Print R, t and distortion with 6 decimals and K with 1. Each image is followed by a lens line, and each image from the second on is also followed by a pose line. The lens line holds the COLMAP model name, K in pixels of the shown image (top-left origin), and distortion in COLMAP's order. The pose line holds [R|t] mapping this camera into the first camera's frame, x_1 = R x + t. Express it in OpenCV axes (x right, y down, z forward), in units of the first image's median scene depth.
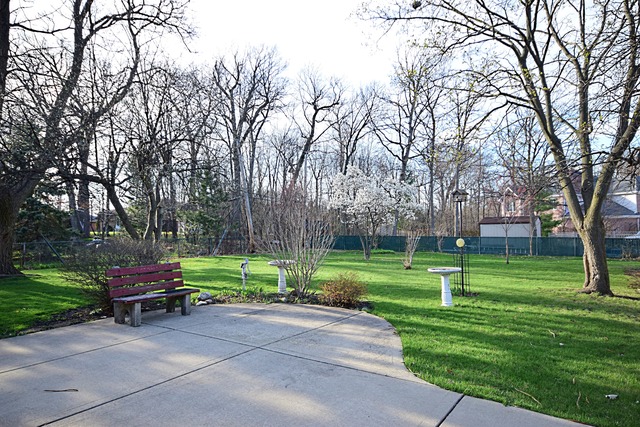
lens RADIAL K [[400.0, 0, 320.7], [0, 400.0, 214.7], [0, 0, 1]] dist [0.031637, 0.007485]
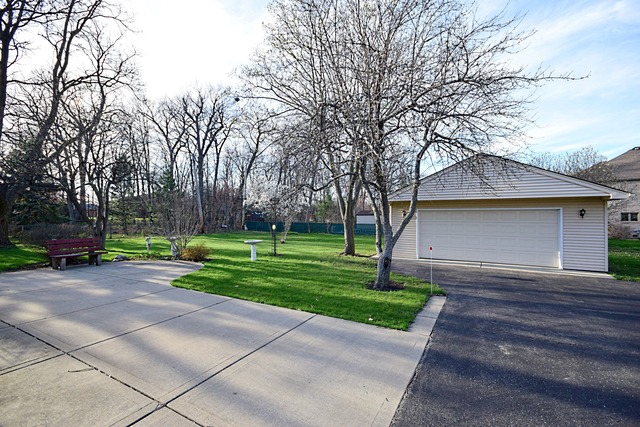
lens RADIAL K [[295.4, 0, 319.7], [0, 295.4, 215.9], [0, 0, 1]] dist [0.003402, -0.001727]
pose [[0.992721, 0.009700, 0.120043, 0.214942], [-0.013480, 0.999437, 0.030717, -0.013844], [-0.119677, -0.032111, 0.992293, -0.193199]]
